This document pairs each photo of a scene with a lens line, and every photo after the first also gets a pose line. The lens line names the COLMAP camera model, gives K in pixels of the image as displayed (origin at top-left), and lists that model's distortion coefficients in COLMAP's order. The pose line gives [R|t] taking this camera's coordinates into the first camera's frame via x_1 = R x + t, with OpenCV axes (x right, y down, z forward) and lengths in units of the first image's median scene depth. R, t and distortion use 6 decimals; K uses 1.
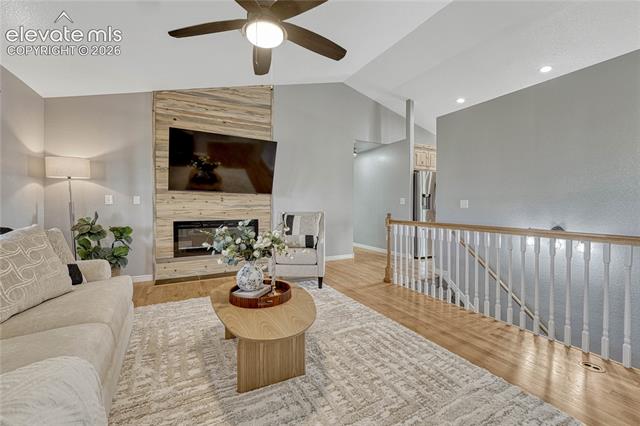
lens RADIAL K [[265.9, 0, 317.6], [0, 265.9, 212.8], [0, 0, 1]] dist [-0.011686, 0.000617]
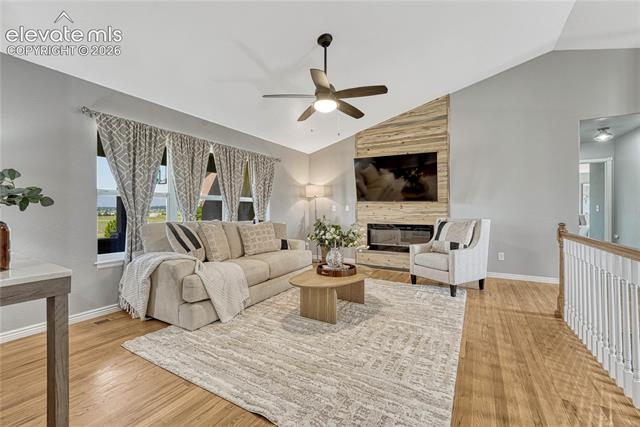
lens RADIAL K [[265.9, 0, 317.6], [0, 265.9, 213.3], [0, 0, 1]] dist [-0.011686, 0.000617]
pose [[0.530403, 0.005657, -0.847726, 0.547809], [-0.023793, 0.999683, -0.008216, -0.002325], [0.847411, 0.024528, 0.530370, 0.051298]]
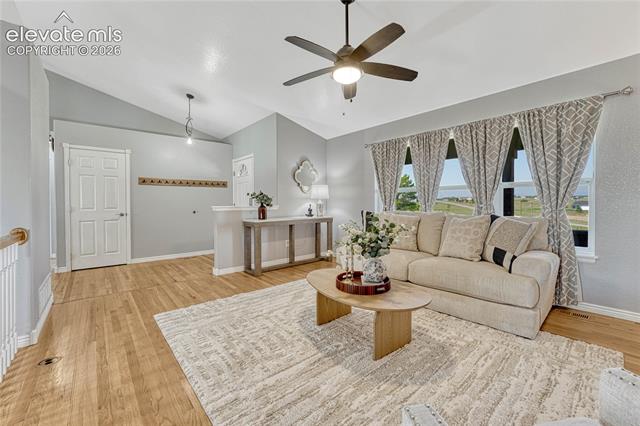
lens RADIAL K [[265.0, 0, 320.5], [0, 265.0, 200.7], [0, 0, 1]] dist [-0.014671, 0.000017]
pose [[-0.970074, -0.000845, -0.242809, 0.125960], [-0.006241, 0.999750, 0.021457, -0.032422], [0.242731, 0.022330, -0.969837, 1.086903]]
